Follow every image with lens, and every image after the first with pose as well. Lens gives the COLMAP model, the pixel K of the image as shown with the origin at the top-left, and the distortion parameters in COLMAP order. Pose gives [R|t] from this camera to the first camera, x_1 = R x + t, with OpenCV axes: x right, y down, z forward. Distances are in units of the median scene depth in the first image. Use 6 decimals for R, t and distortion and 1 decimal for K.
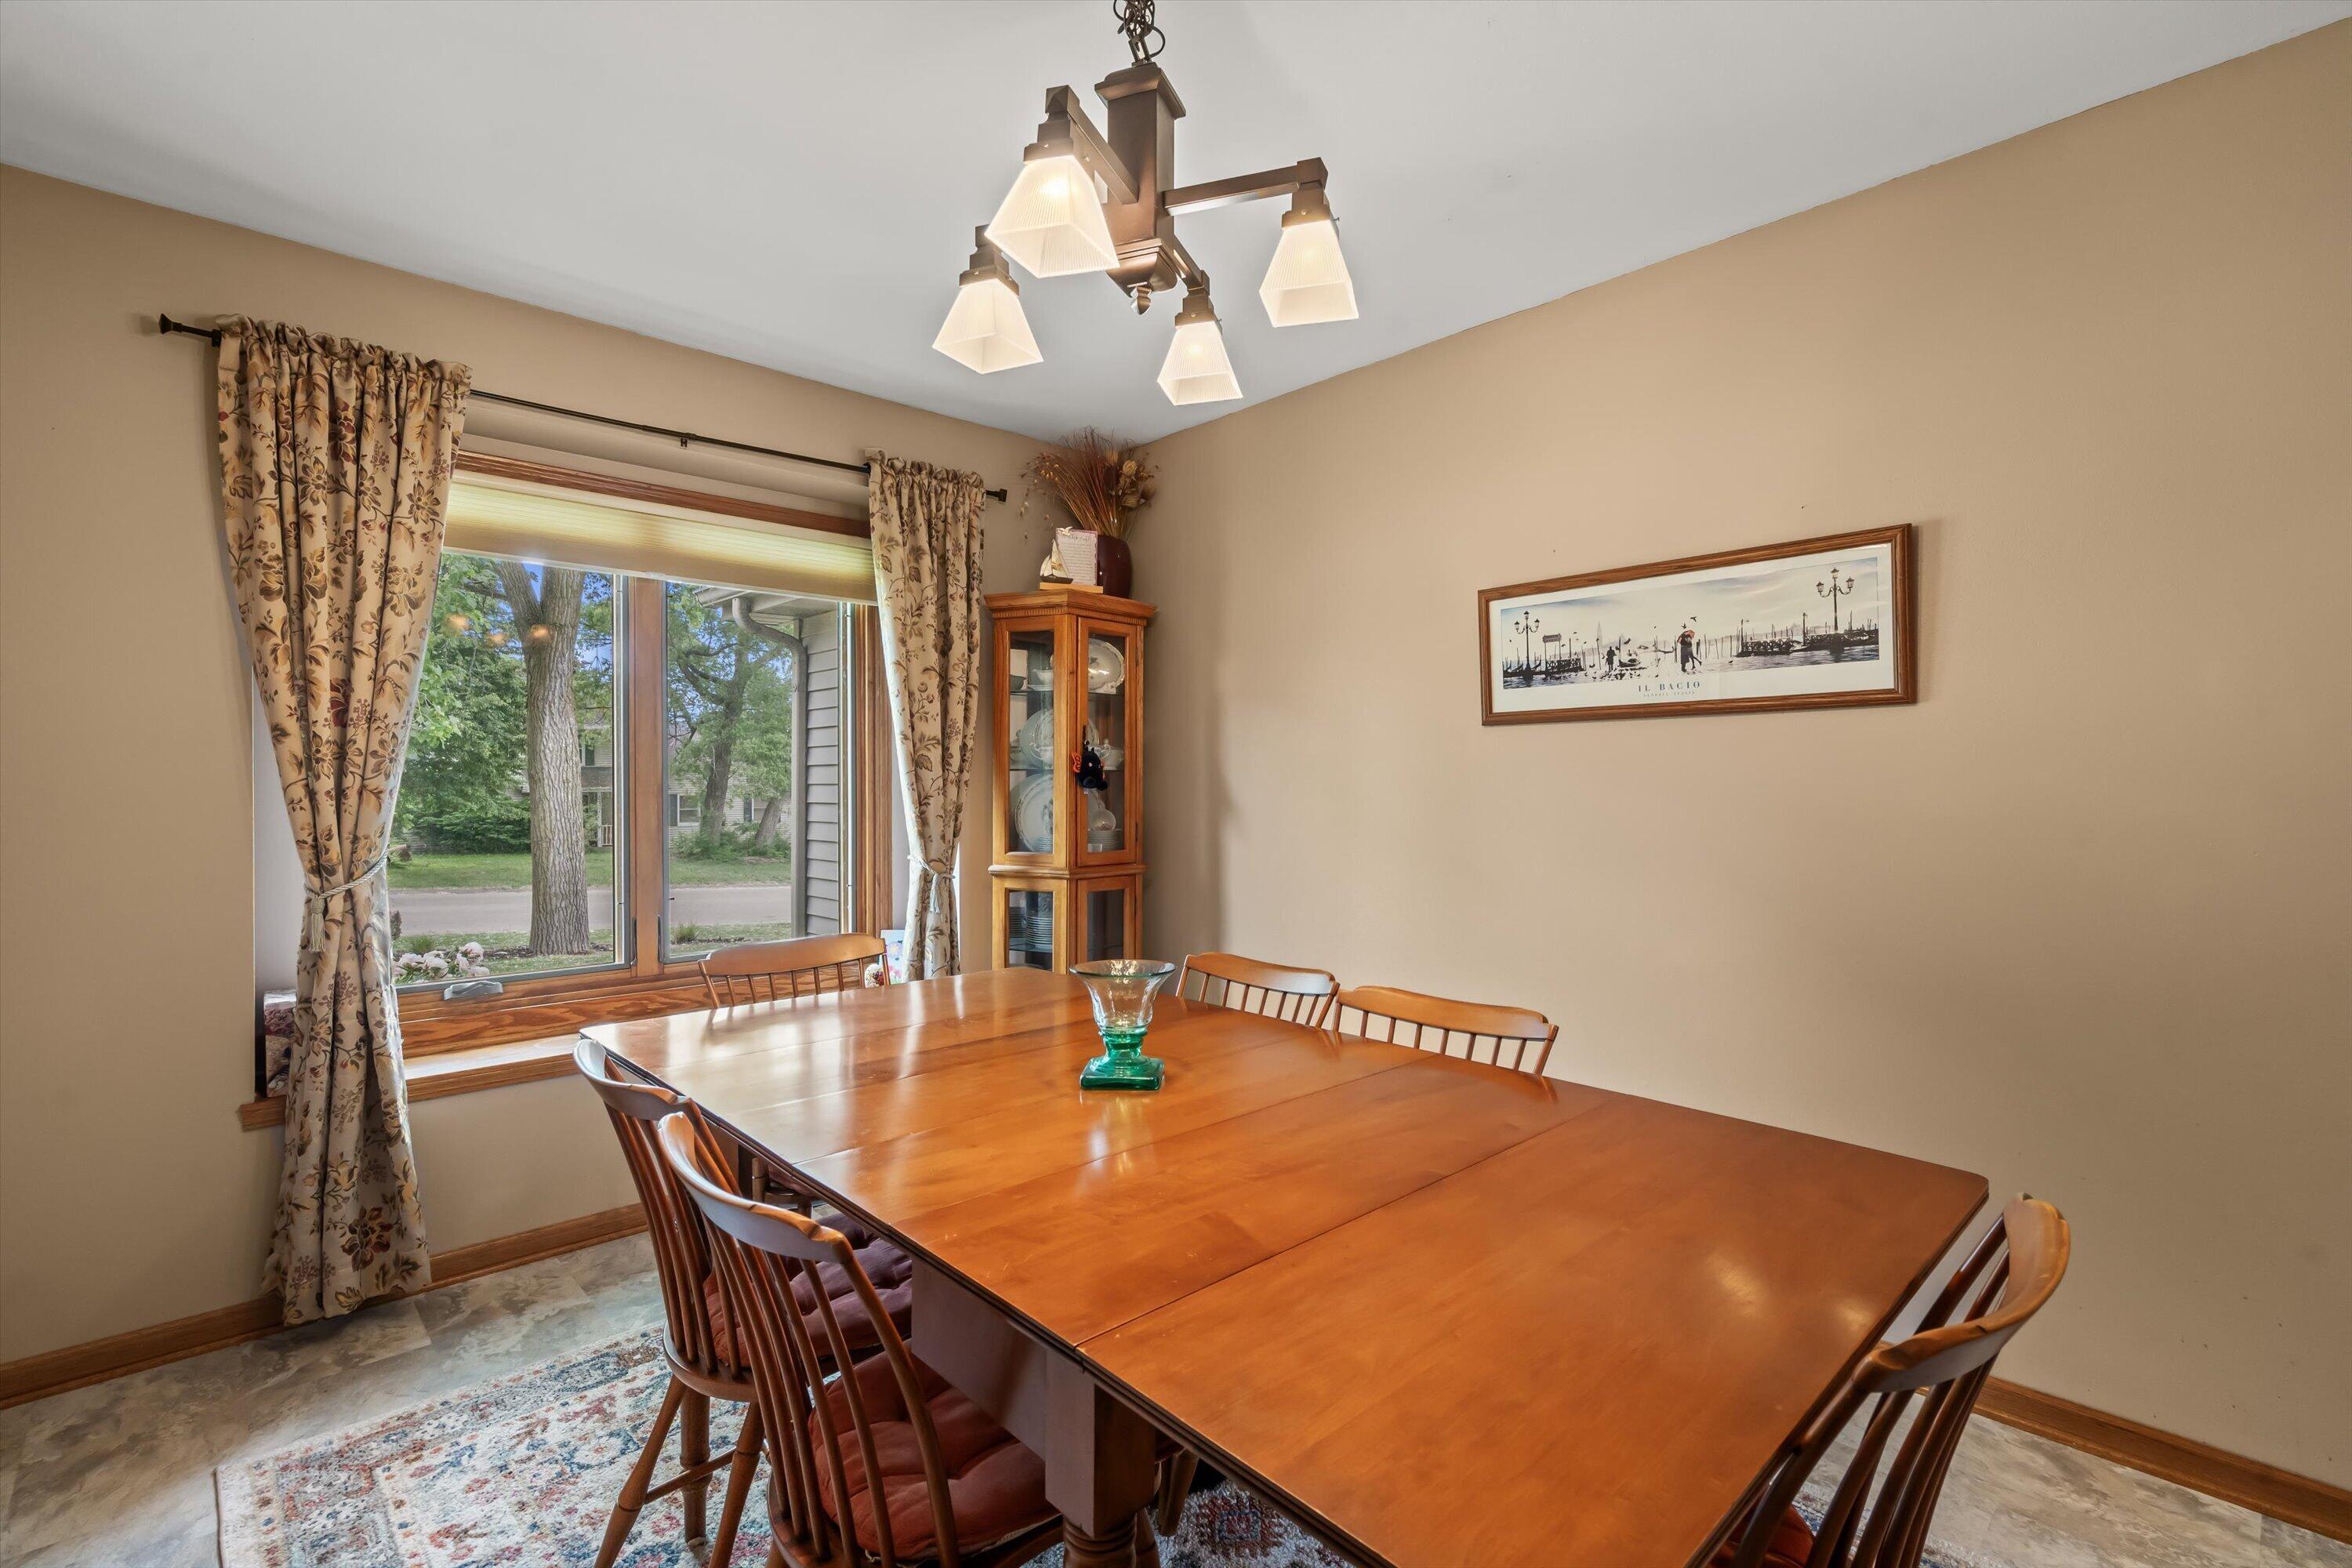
lens RADIAL K [[1086.6, 0, 1146.5], [0, 1086.6, 783.3], [0, 0, 1]] dist [-0.001829, 0.000793]
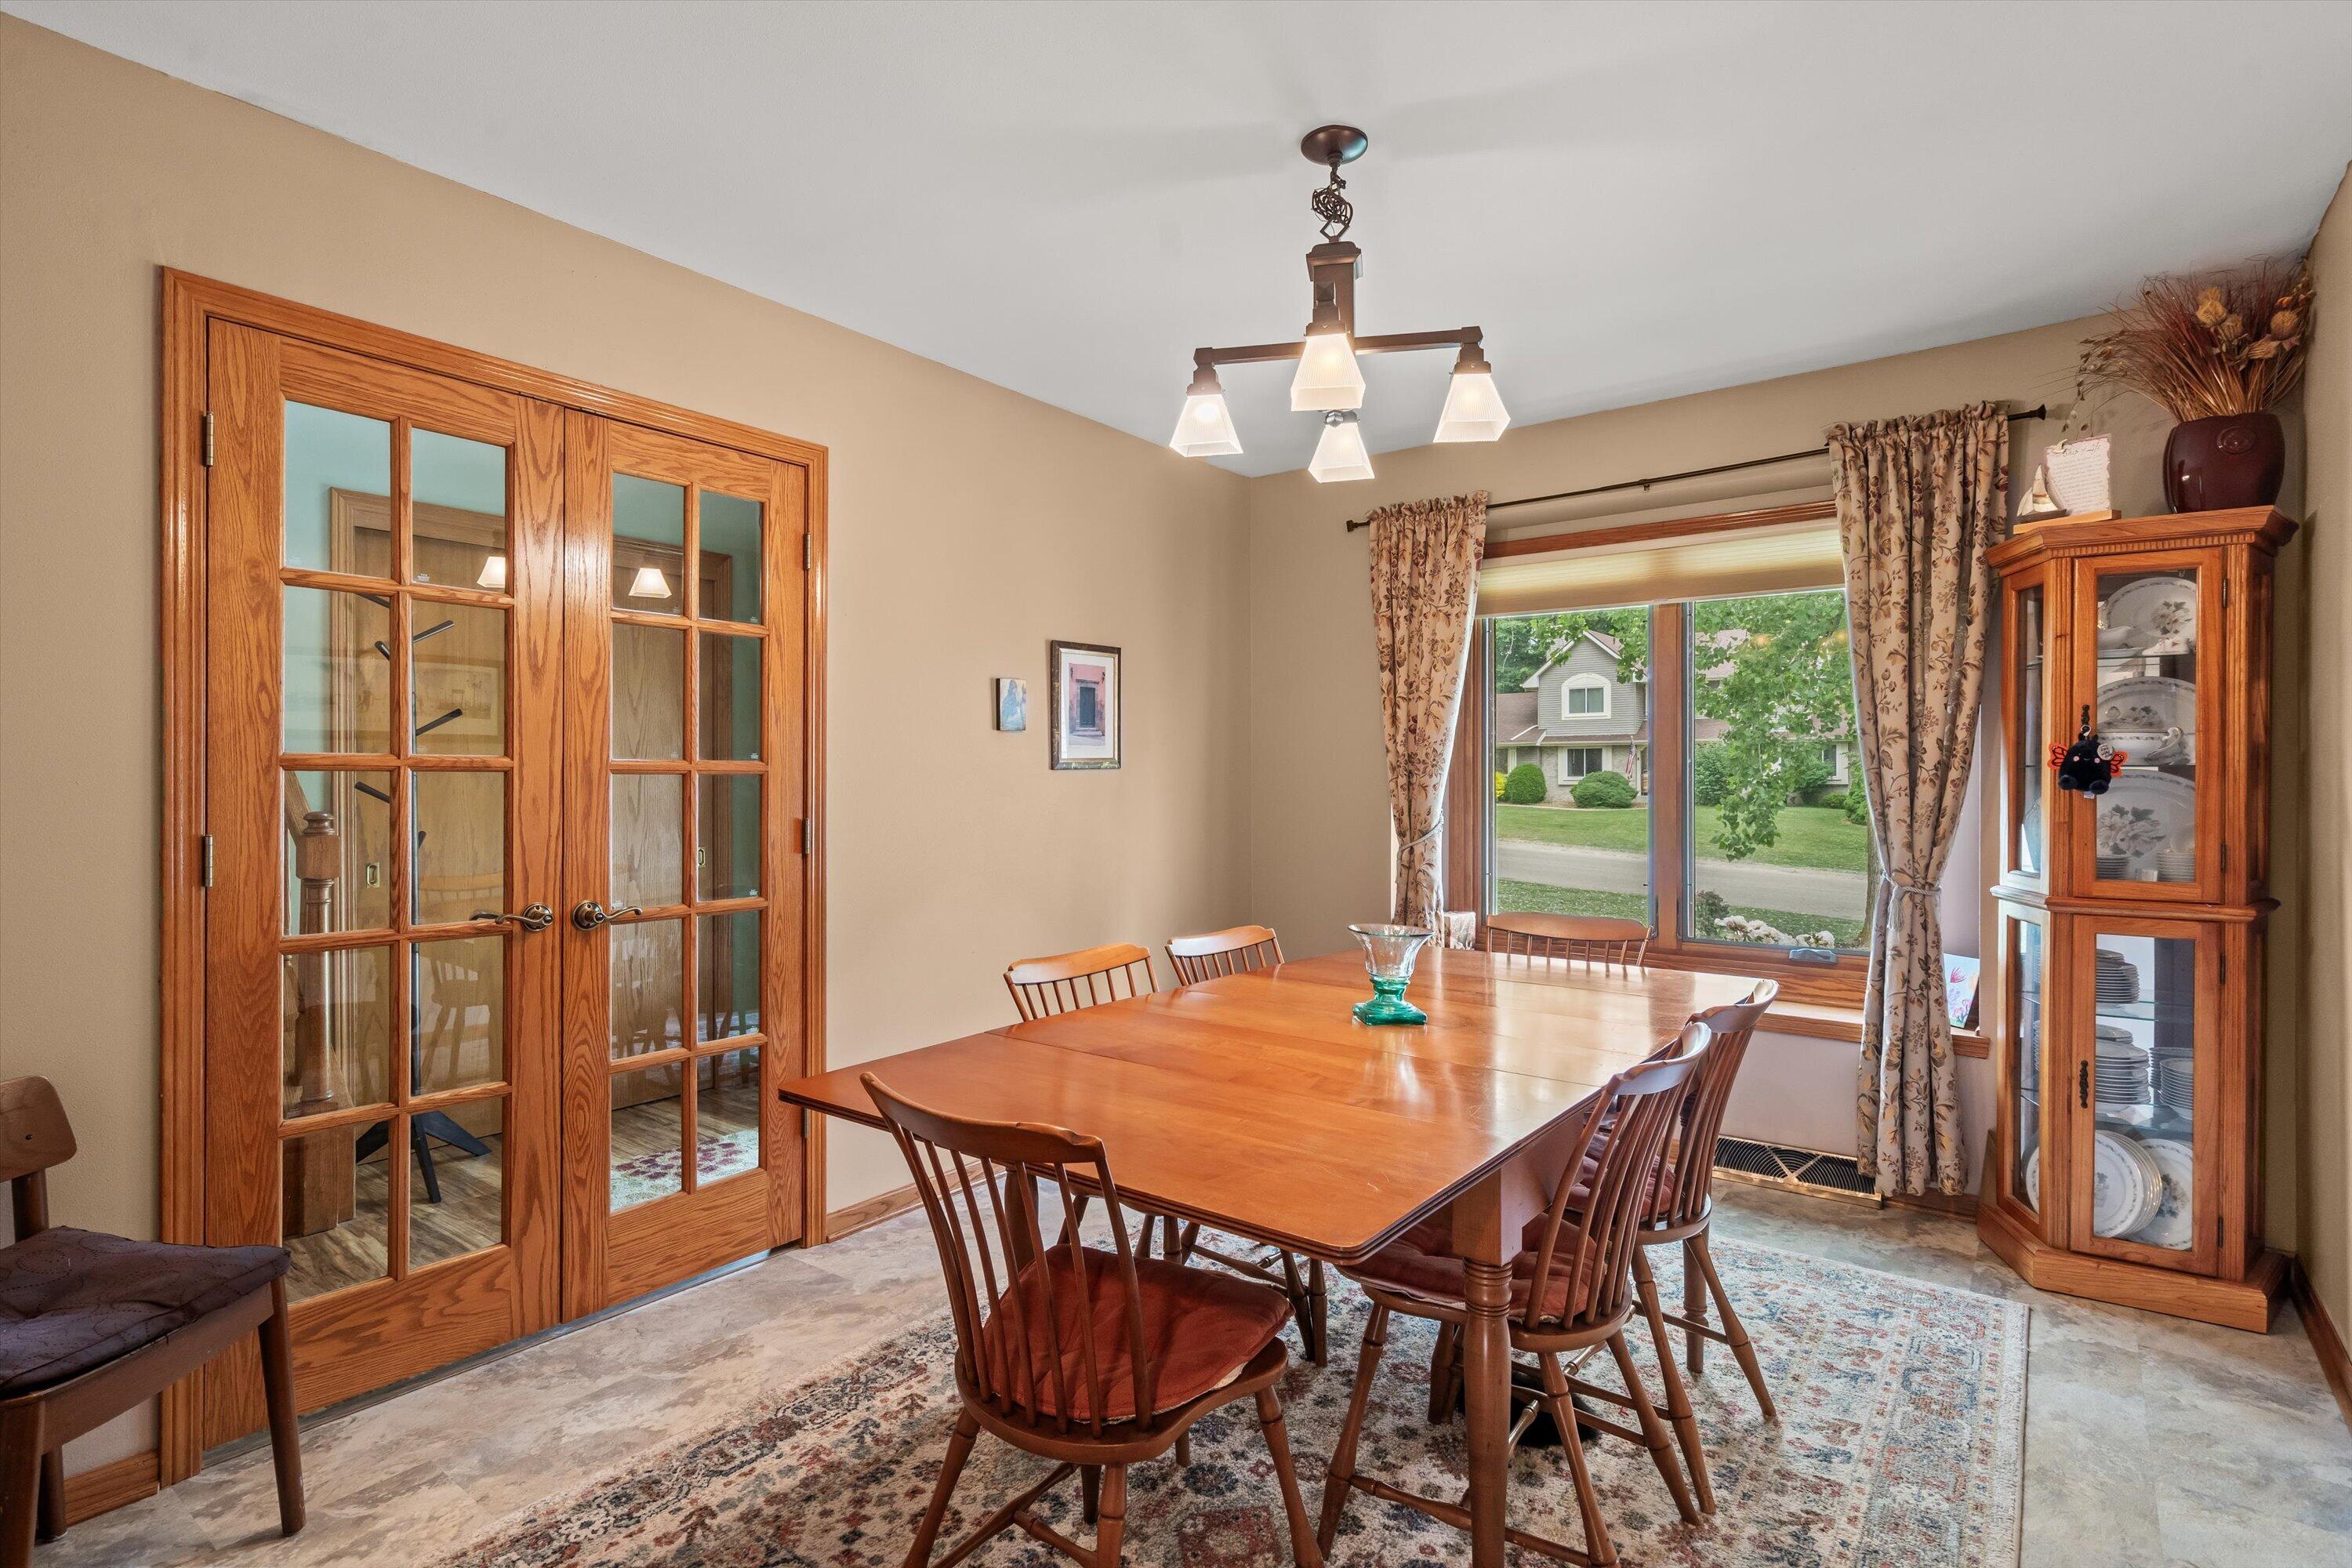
lens RADIAL K [[1086.6, 0, 1146.5], [0, 1086.6, 783.3], [0, 0, 1]] dist [-0.001829, 0.000793]
pose [[0.153100, 0.006843, -0.988187, 0.744748], [-0.003870, 0.999973, 0.006325, -0.003859], [0.988203, 0.002856, 0.153122, 0.347418]]
